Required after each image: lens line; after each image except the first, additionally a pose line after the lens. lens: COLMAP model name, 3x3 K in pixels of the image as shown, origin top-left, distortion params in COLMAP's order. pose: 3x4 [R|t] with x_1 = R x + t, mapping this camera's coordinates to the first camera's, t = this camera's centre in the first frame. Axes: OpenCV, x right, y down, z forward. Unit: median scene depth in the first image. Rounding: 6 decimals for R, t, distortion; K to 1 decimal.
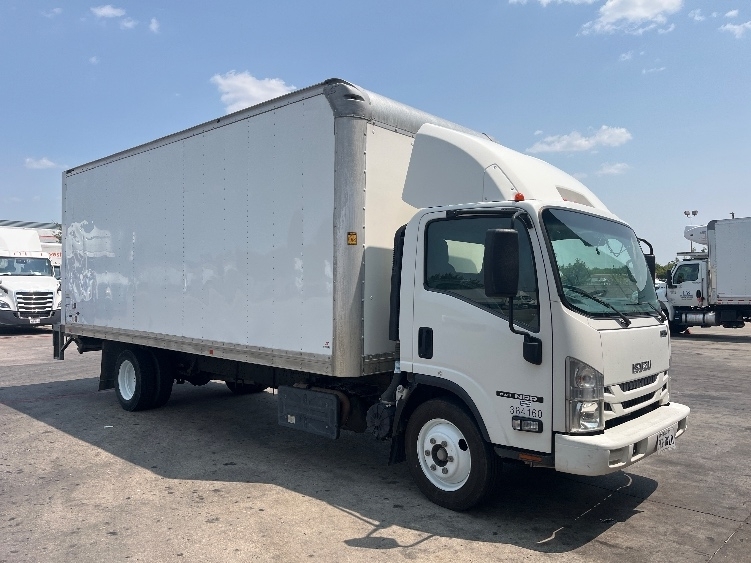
lens RADIAL K [[583.1, 0, 367.4], [0, 583.1, 278.4], [0, 0, 1]] dist [-0.015380, 0.013279]
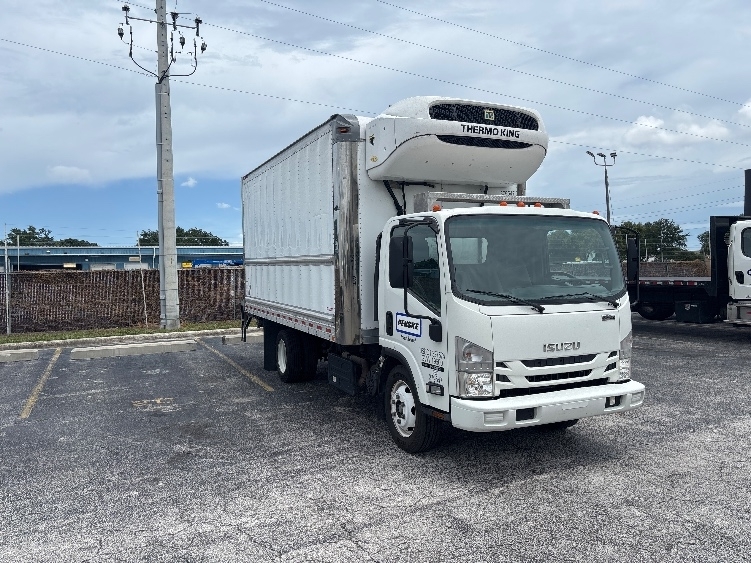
lens RADIAL K [[583.1, 0, 360.9], [0, 583.1, 276.2], [0, 0, 1]] dist [-0.015380, 0.013279]
pose [[0.919607, -0.016782, -0.392482, 0.581594], [0.032958, 0.998861, 0.034514, -0.039955], [0.391456, -0.044674, 0.919112, -0.203159]]
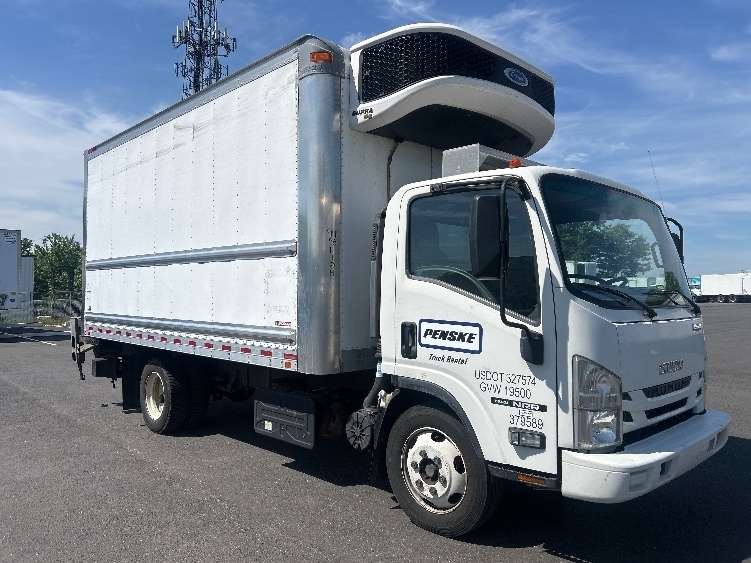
lens RADIAL K [[583.1, 0, 355.9], [0, 583.1, 272.6], [0, 0, 1]] dist [-0.015380, 0.013279]
pose [[0.998087, -0.011100, -0.060817, 0.080246], [0.010352, 0.999867, -0.012602, 0.023679], [0.060949, 0.011949, 0.998069, 0.153177]]
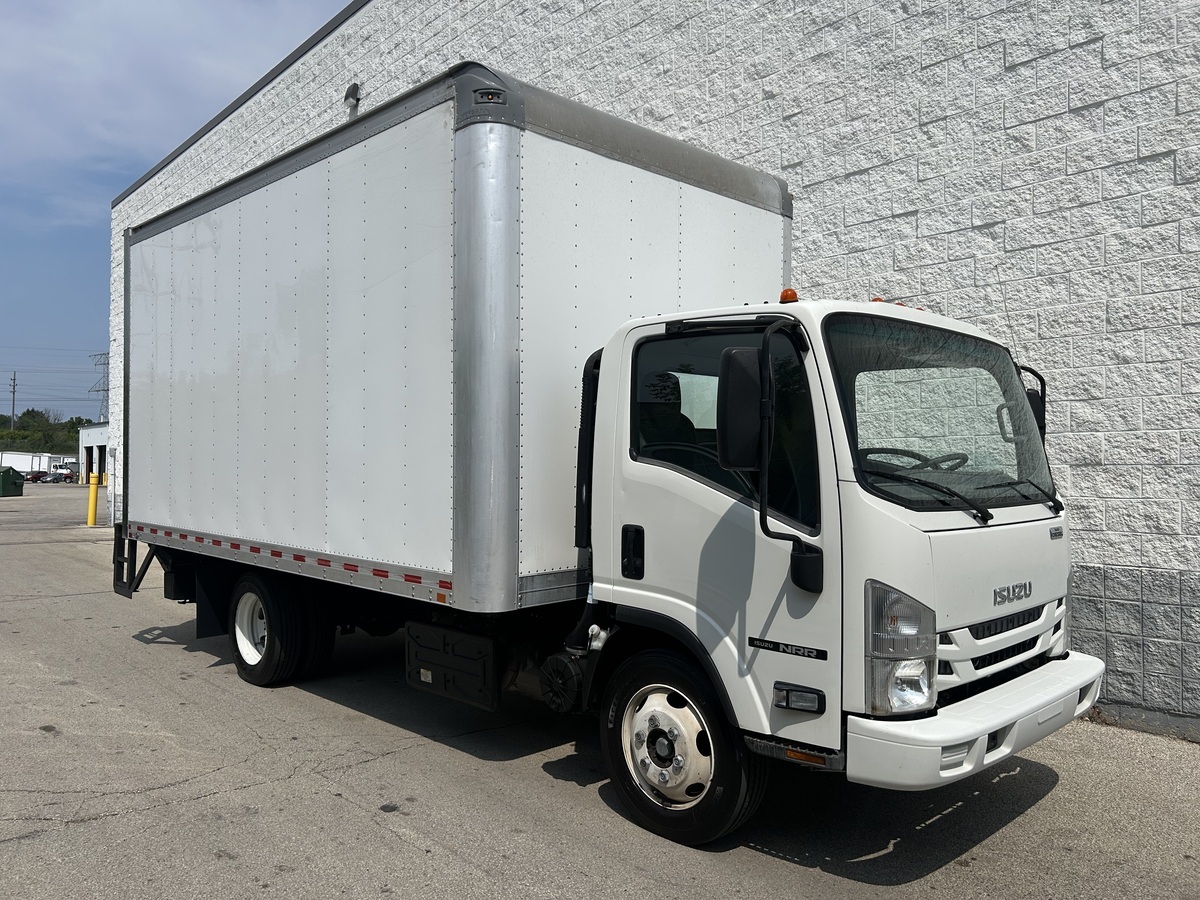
lens RADIAL K [[926.6, 0, 595.0], [0, 926.6, 449.0], [0, 0, 1]] dist [-0.007345, -0.018734]
pose [[0.999430, -0.005773, -0.033272, 0.099893], [0.006342, 0.999835, 0.017012, -0.007013], [0.033168, -0.017213, 0.999302, 0.092618]]
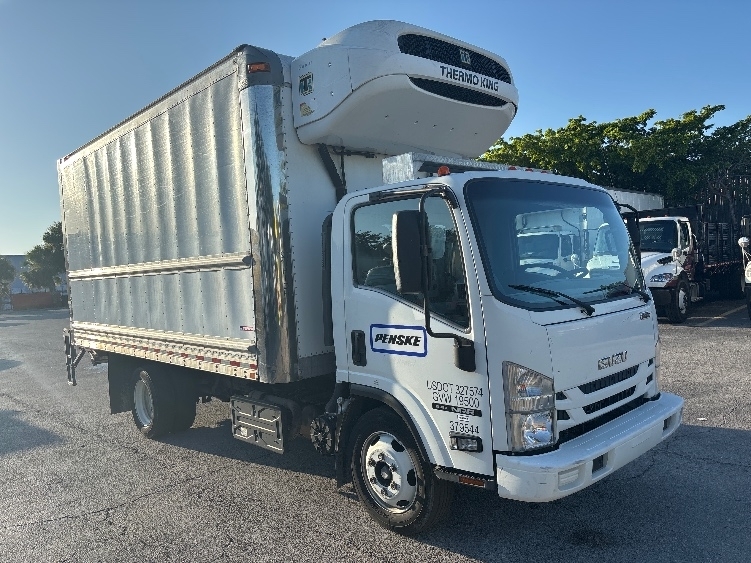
lens RADIAL K [[583.1, 0, 378.4], [0, 583.1, 280.9], [0, 0, 1]] dist [-0.015380, 0.013279]
pose [[0.995485, -0.072852, -0.060851, 0.202216], [0.075432, 0.996298, 0.041223, -0.023124], [0.057623, -0.045627, 0.997295, 0.154542]]
